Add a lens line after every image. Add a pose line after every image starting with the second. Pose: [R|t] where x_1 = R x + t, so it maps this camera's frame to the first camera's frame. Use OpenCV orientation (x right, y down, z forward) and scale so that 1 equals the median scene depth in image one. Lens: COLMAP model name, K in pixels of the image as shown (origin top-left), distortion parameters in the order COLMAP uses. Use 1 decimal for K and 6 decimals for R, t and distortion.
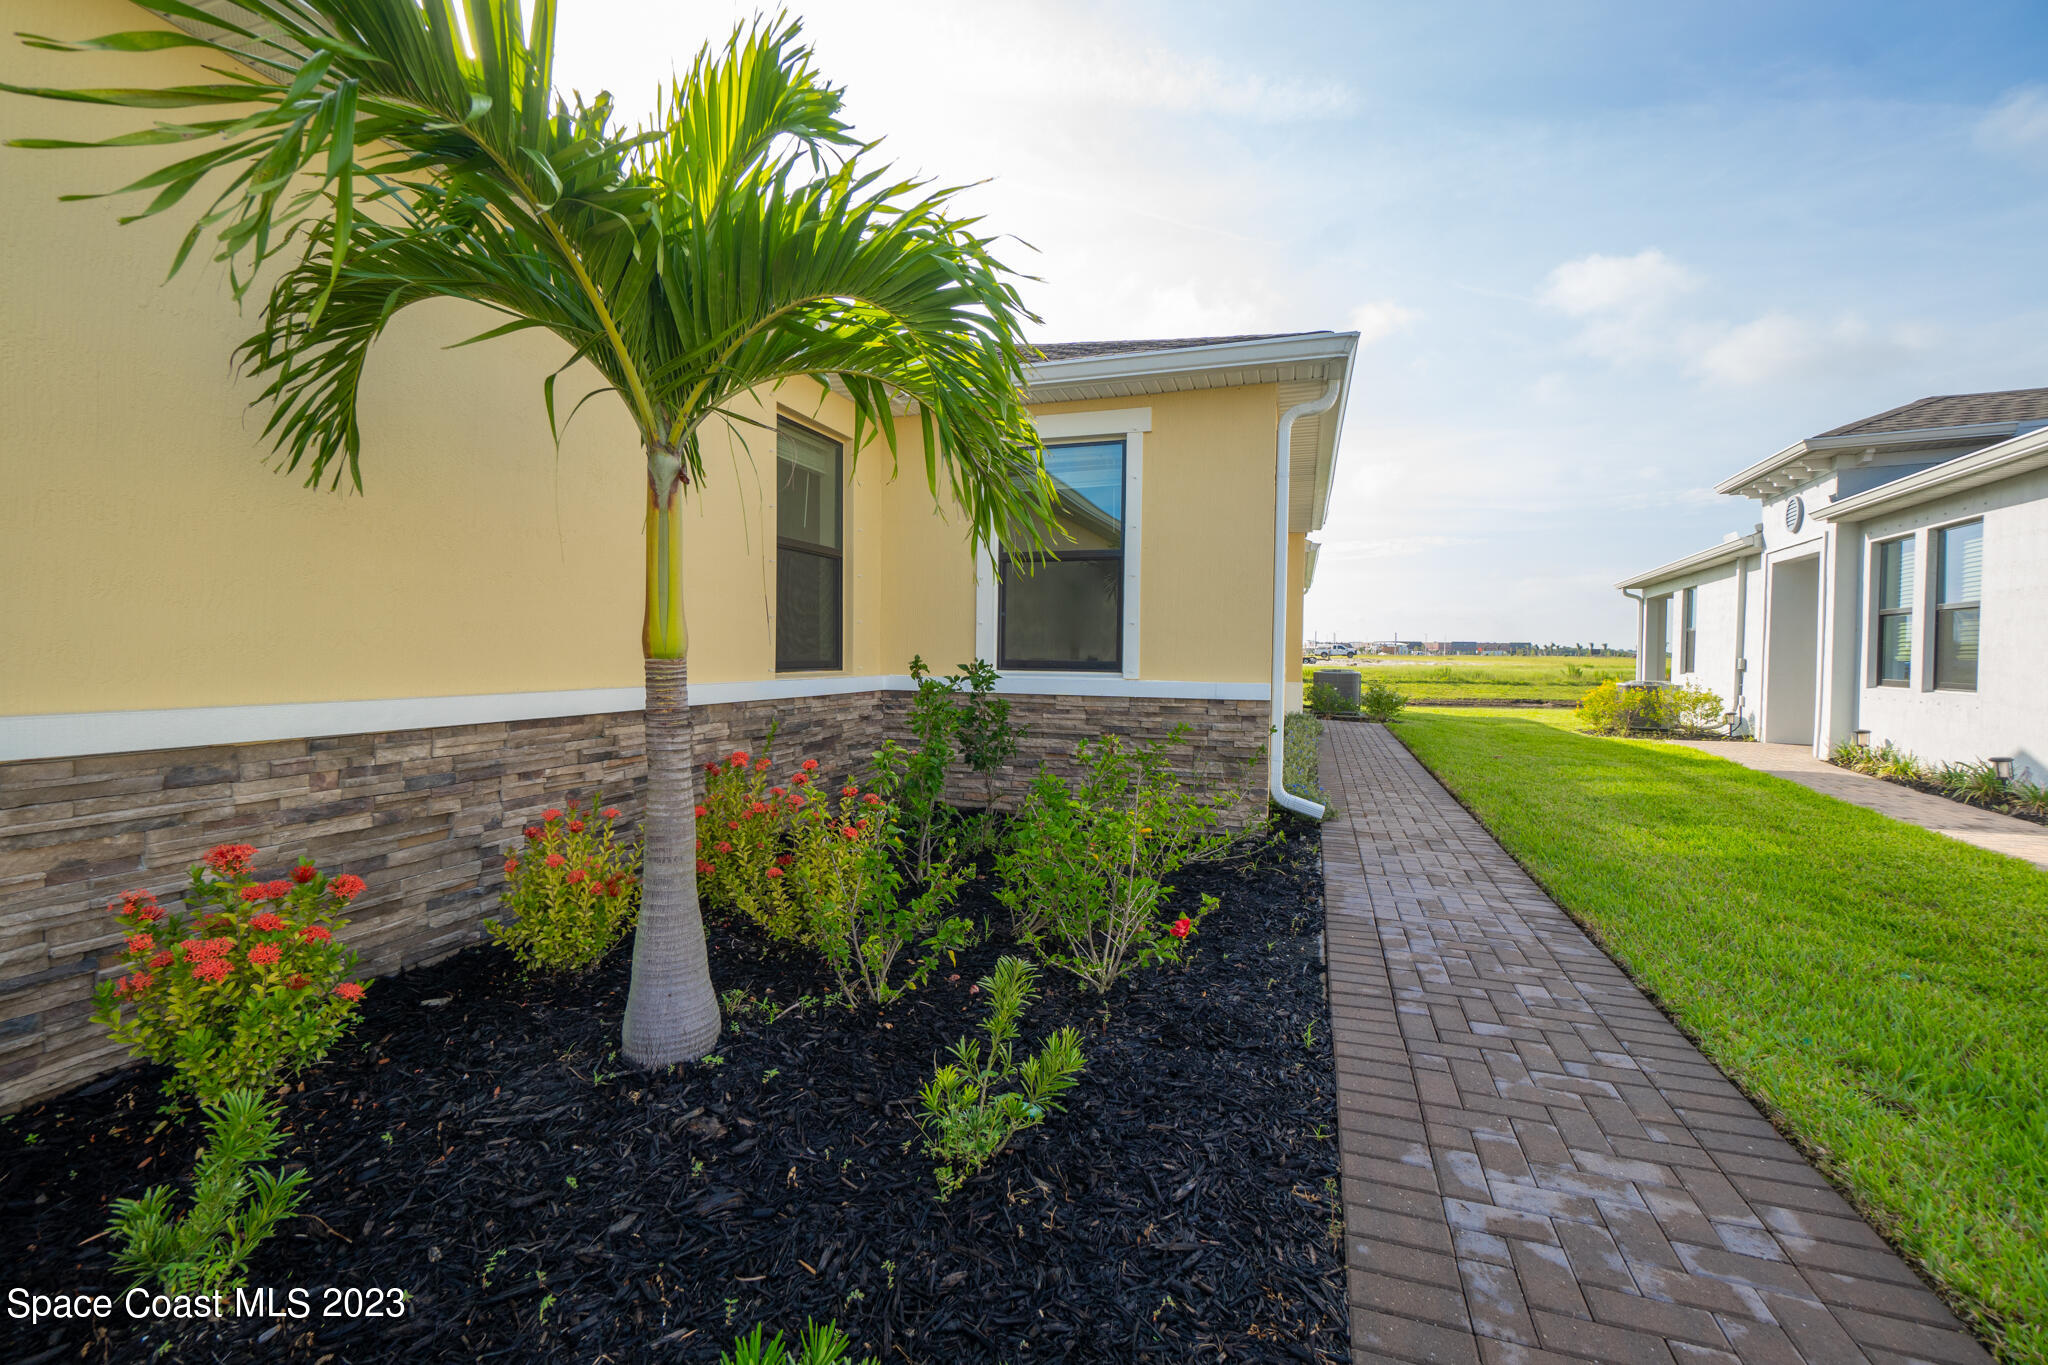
lens RADIAL K [[937.5, 0, 1023.9], [0, 937.5, 675.1], [0, 0, 1]] dist [-0.012352, -0.000548]
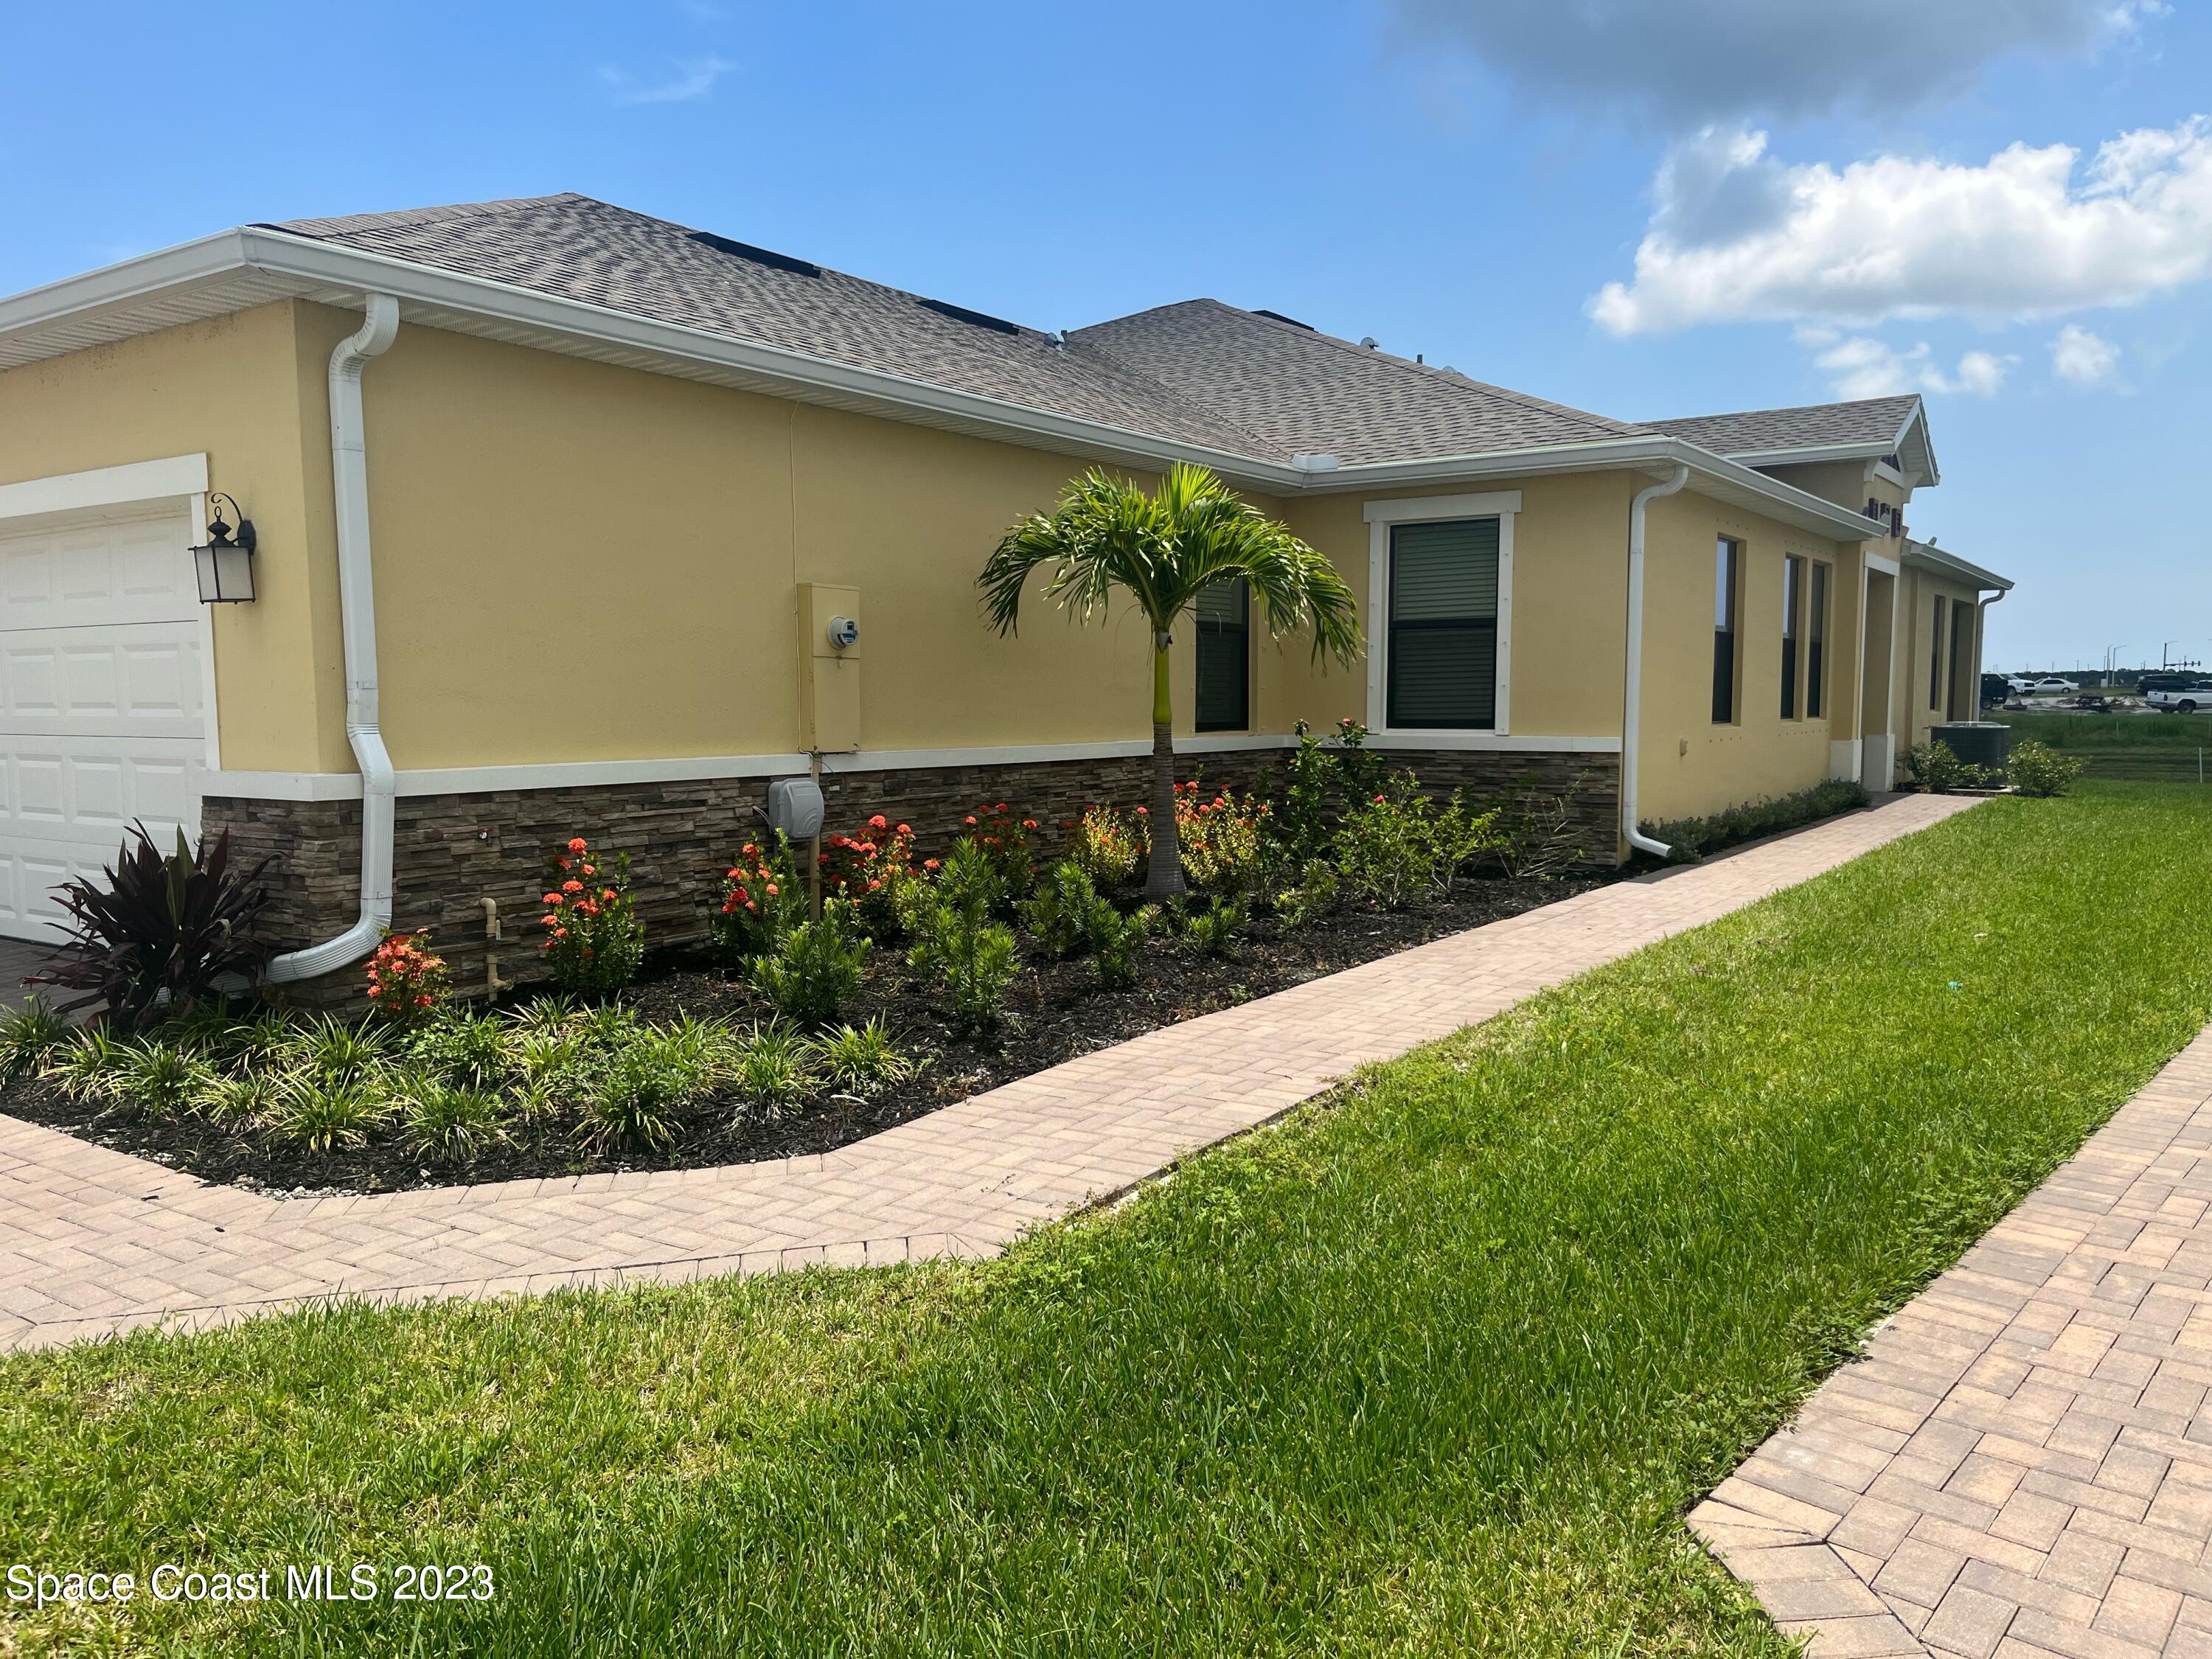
lens RADIAL K [[1649.0, 0, 1103.8], [0, 1649.0, 863.7], [0, 0, 1]] dist [0.029641, -0.003433]
pose [[0.958806, 0.013421, -0.283744, 0.213203], [0.007813, 0.997259, 0.073572, 0.008345], [0.283954, -0.072758, 0.956073, -1.001443]]
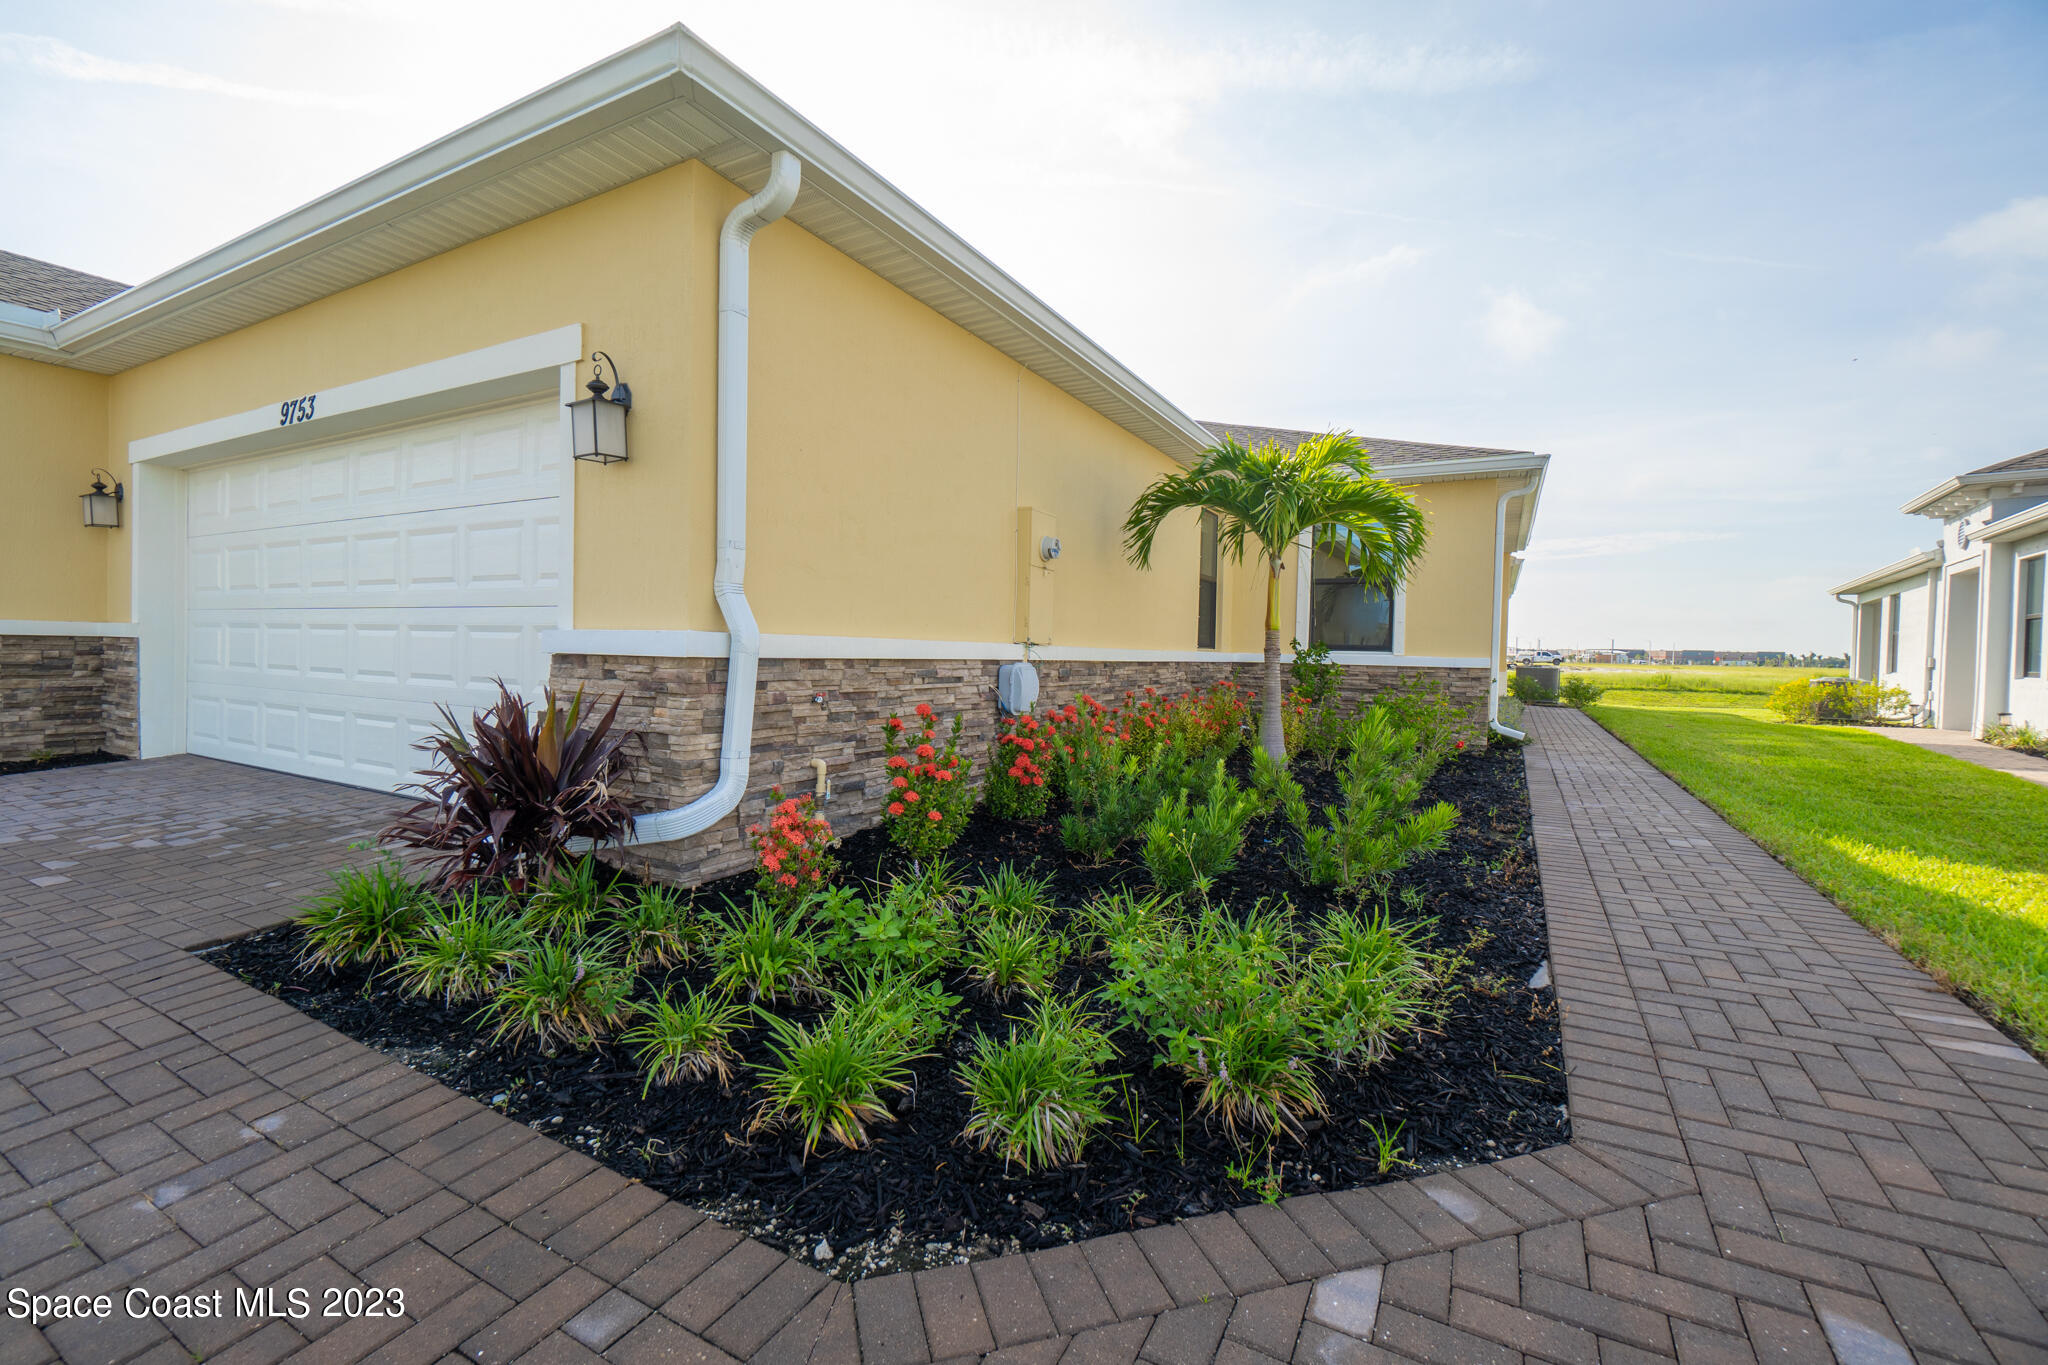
lens RADIAL K [[893.3, 0, 1013.0], [0, 893.3, 670.3], [0, 0, 1]] dist [-0.006128, -0.000654]
pose [[0.977537, 0.014670, -0.210250, -0.211363], [-0.015985, 0.999862, -0.004558, 0.046065], [0.210155, 0.007817, 0.977637, -0.662662]]
